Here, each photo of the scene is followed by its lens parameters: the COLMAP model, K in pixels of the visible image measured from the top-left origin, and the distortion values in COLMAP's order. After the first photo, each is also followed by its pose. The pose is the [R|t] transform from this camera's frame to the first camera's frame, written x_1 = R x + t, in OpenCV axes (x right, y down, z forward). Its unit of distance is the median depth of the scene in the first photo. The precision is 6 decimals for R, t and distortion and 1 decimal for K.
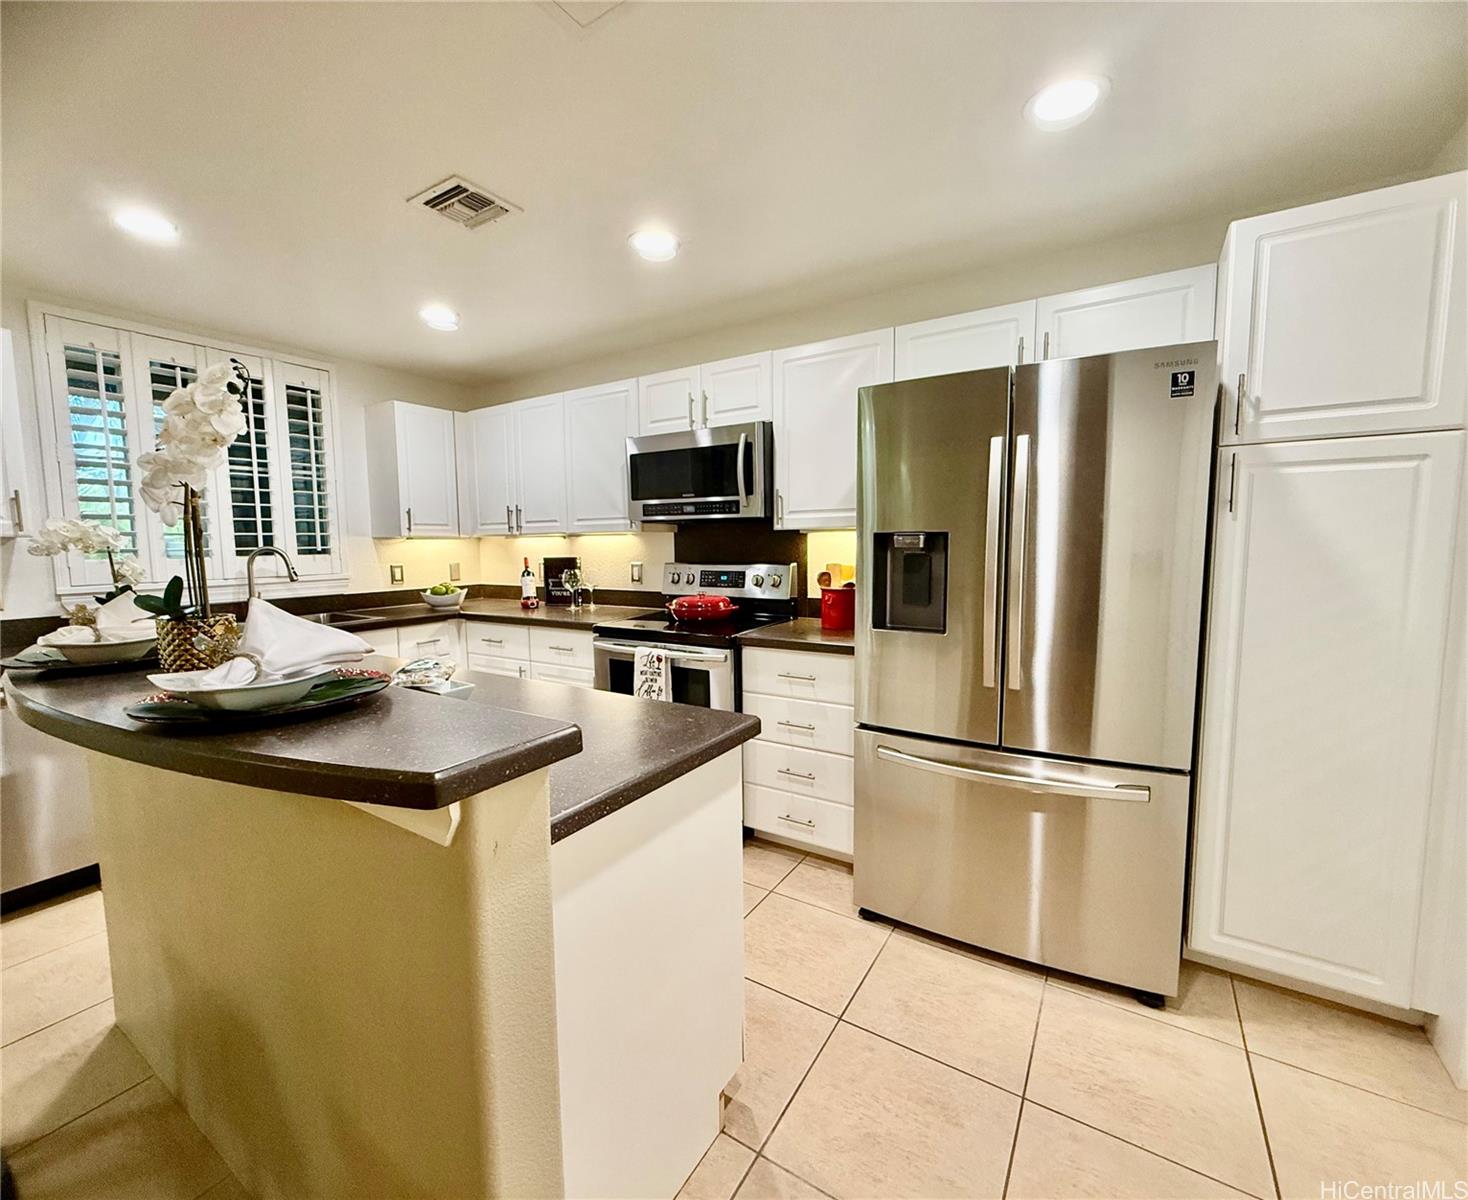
lens RADIAL K [[617.3, 0, 734.0], [0, 617.3, 600.0], [0, 0, 1]] dist [0.000081, 0.000008]
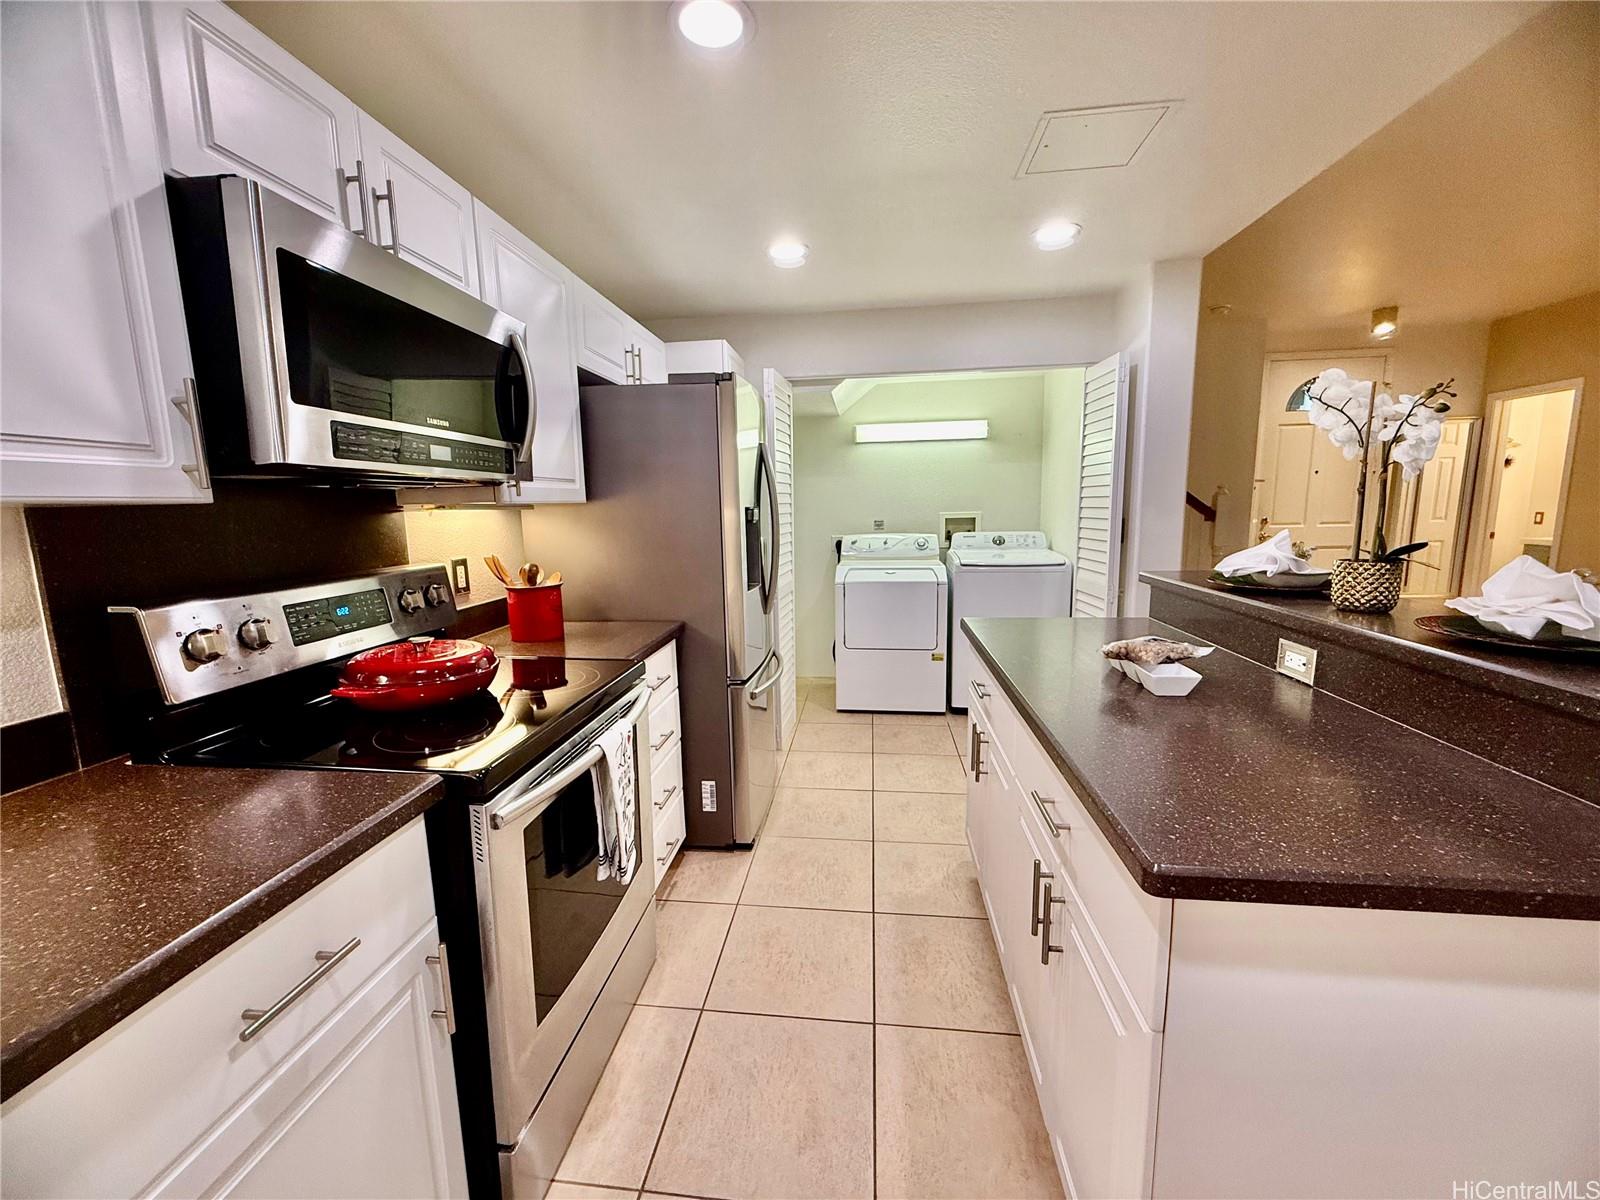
lens RADIAL K [[647.0, 0, 800.0], [0, 647.0, 600.0], [0, 0, 1]] dist [-0.000207, -0.000019]
pose [[-0.434530, -0.118126, 0.892877, -0.610382], [0.102170, 0.978498, 0.179175, -0.100434], [-0.894843, 0.169082, -0.413118, 0.971807]]
